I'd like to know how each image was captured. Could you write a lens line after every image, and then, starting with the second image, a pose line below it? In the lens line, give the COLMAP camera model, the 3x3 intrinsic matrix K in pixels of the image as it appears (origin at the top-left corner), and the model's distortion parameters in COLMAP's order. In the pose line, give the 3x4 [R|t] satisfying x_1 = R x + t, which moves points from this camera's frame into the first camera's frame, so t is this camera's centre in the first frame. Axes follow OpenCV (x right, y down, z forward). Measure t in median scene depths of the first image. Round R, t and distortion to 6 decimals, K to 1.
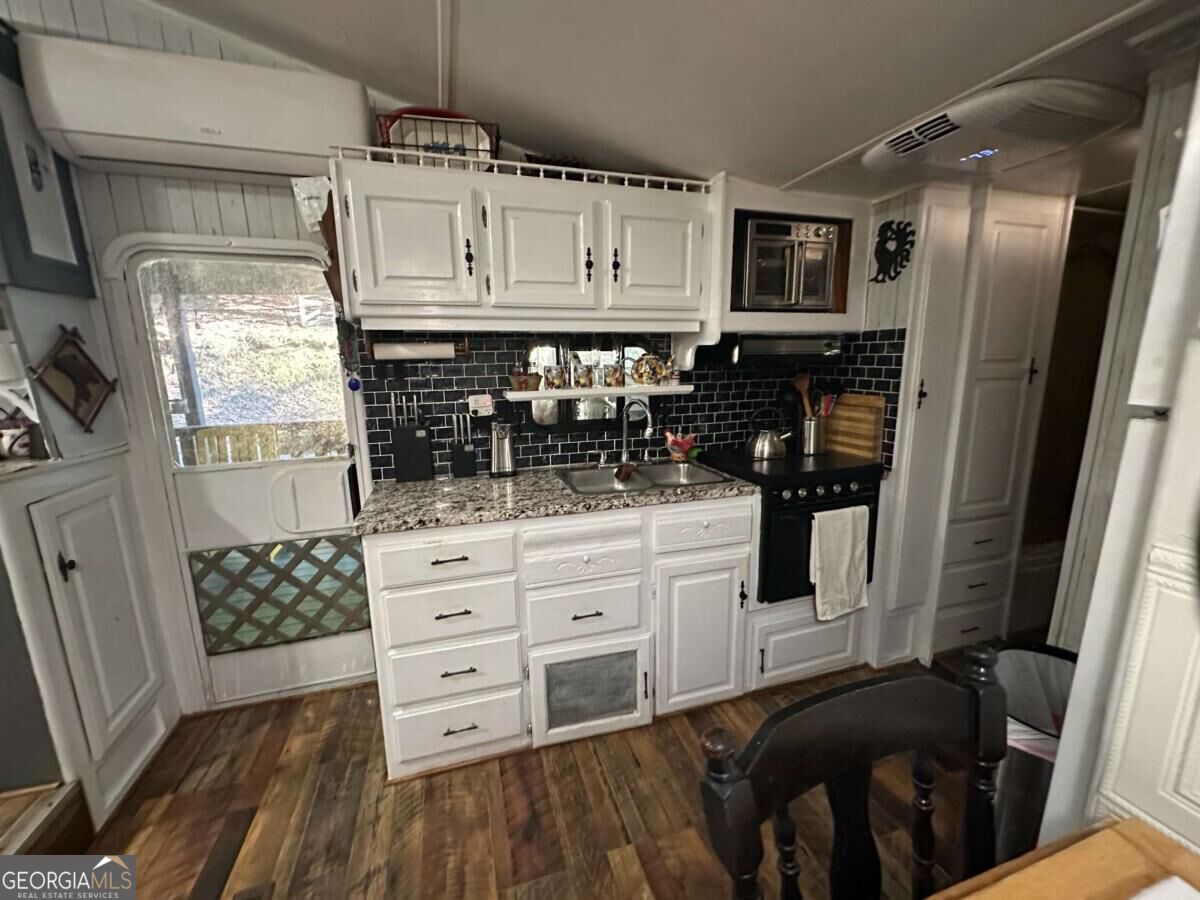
lens RADIAL K [[479.1, 0, 598.6], [0, 479.1, 449.6], [0, 0, 1]] dist [-0.004367, 0.000292]
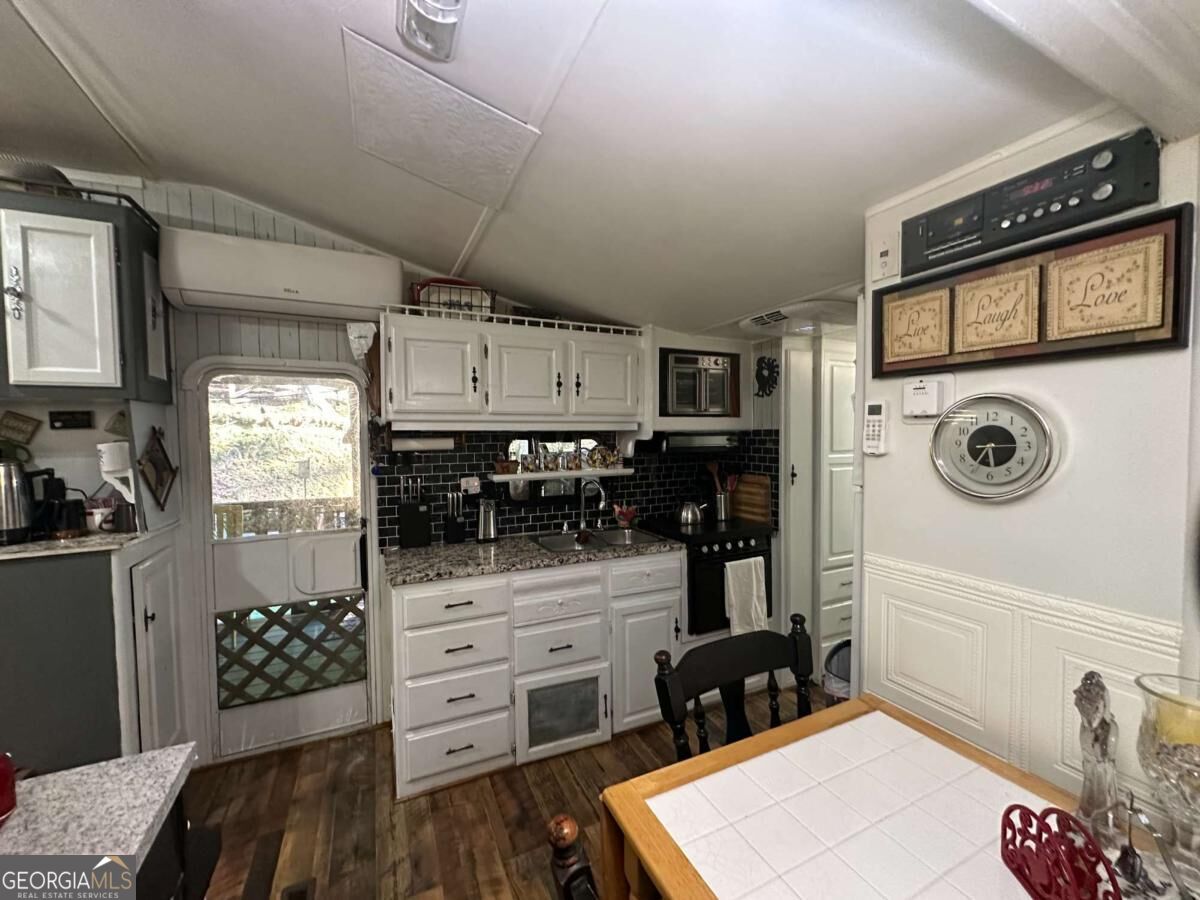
lens RADIAL K [[479.1, 0, 598.3], [0, 479.1, 450.1], [0, 0, 1]] dist [-0.004367, 0.000292]
pose [[0.990756, 0.000926, 0.135653, -0.094527], [0.020331, 0.987669, -0.155230, 0.021373], [-0.134124, 0.156553, 0.978520, -0.344663]]
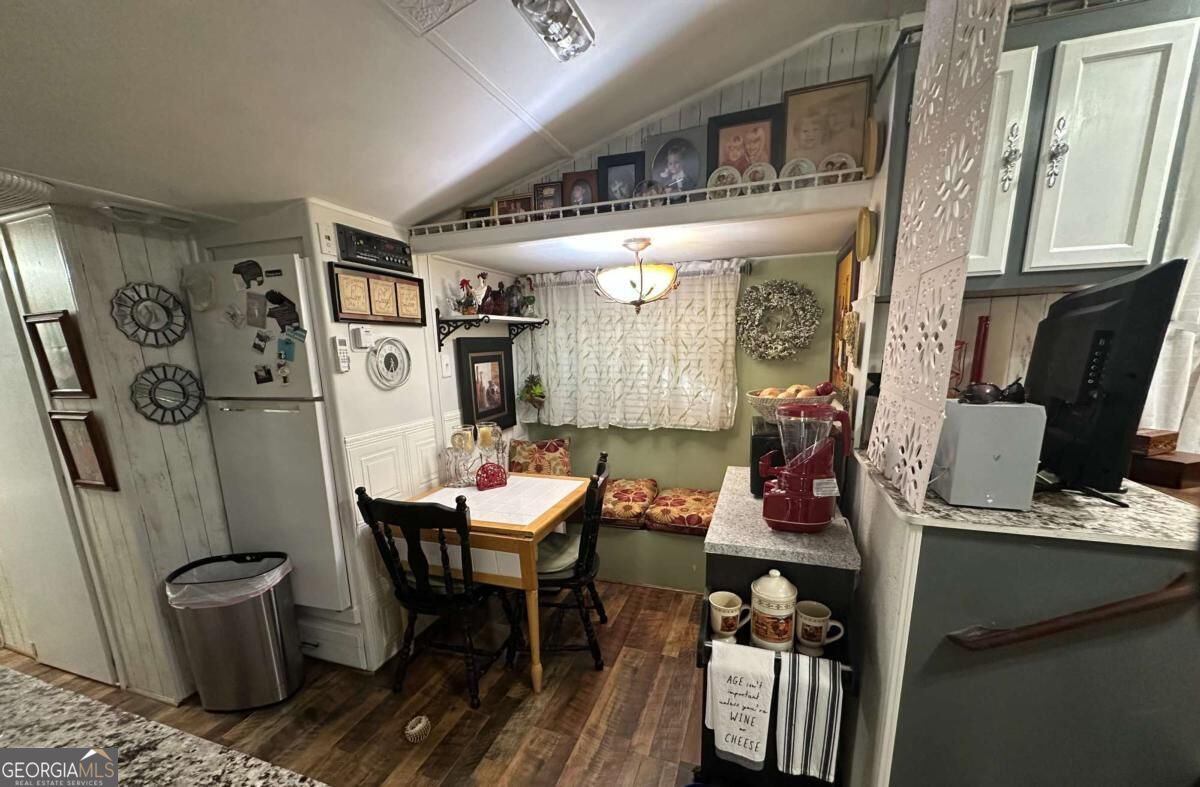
lens RADIAL K [[491.0, 0, 599.0], [0, 491.0, 394.4], [0, 0, 1]] dist [-0.000028, -0.000001]
pose [[-0.800107, -0.019538, 0.599540, -1.030456], [0.150050, 0.961176, 0.231570, -0.305350], [-0.580788, 0.275242, -0.766112, 1.416401]]
